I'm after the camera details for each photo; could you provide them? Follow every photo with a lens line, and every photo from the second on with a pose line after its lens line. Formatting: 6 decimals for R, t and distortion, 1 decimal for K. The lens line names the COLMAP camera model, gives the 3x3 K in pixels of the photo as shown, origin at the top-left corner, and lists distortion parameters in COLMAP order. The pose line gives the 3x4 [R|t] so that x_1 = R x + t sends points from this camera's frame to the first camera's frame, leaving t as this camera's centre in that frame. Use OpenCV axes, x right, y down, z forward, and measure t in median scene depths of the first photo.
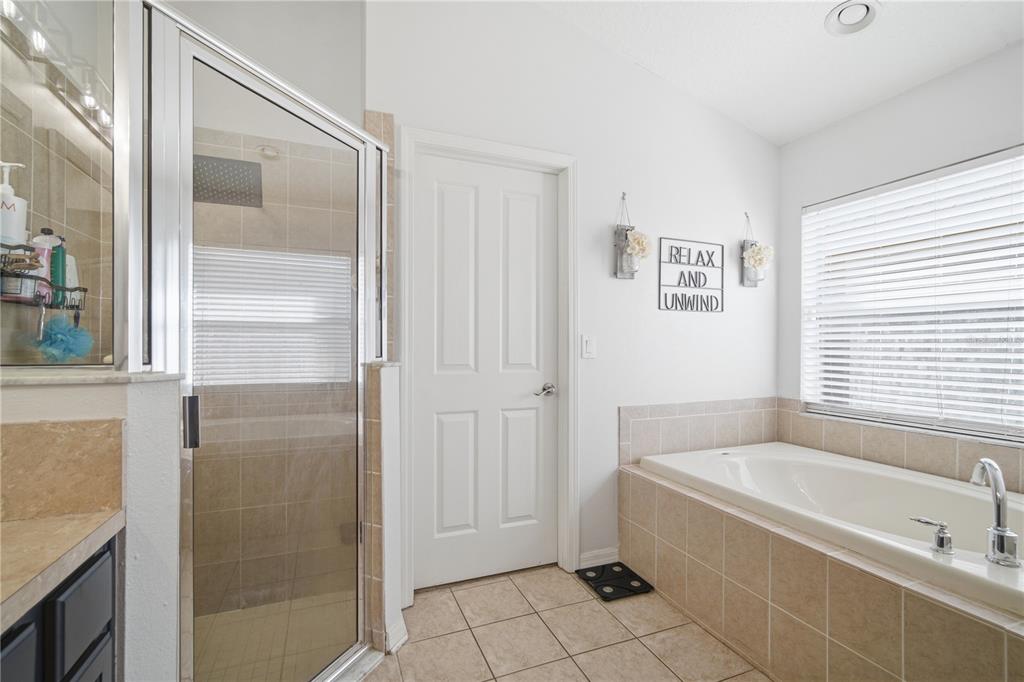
lens RADIAL K [[456.2, 0, 512.4], [0, 456.2, 347.8], [0, 0, 1]] dist [-0.008923, 0.002945]
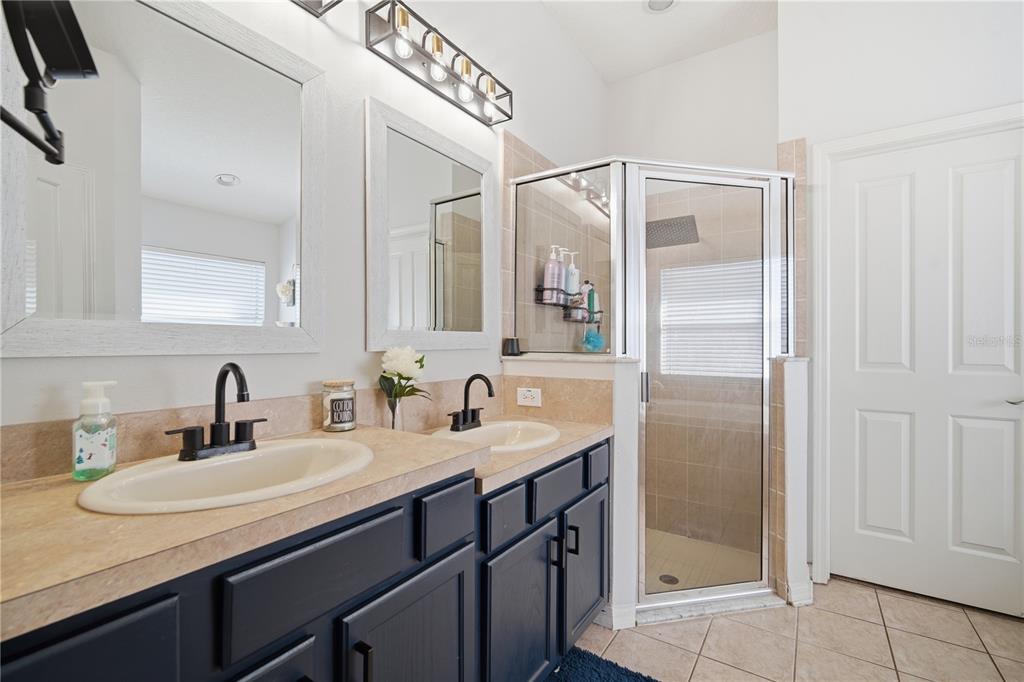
lens RADIAL K [[456.2, 0, 517.4], [0, 456.2, 345.0], [0, 0, 1]] dist [-0.008923, 0.002945]
pose [[0.581455, 0.001303, -0.813578, 0.278166], [-0.002231, 0.999998, 0.000007, 0.000665], [0.813576, 0.001811, 0.581456, -0.268259]]
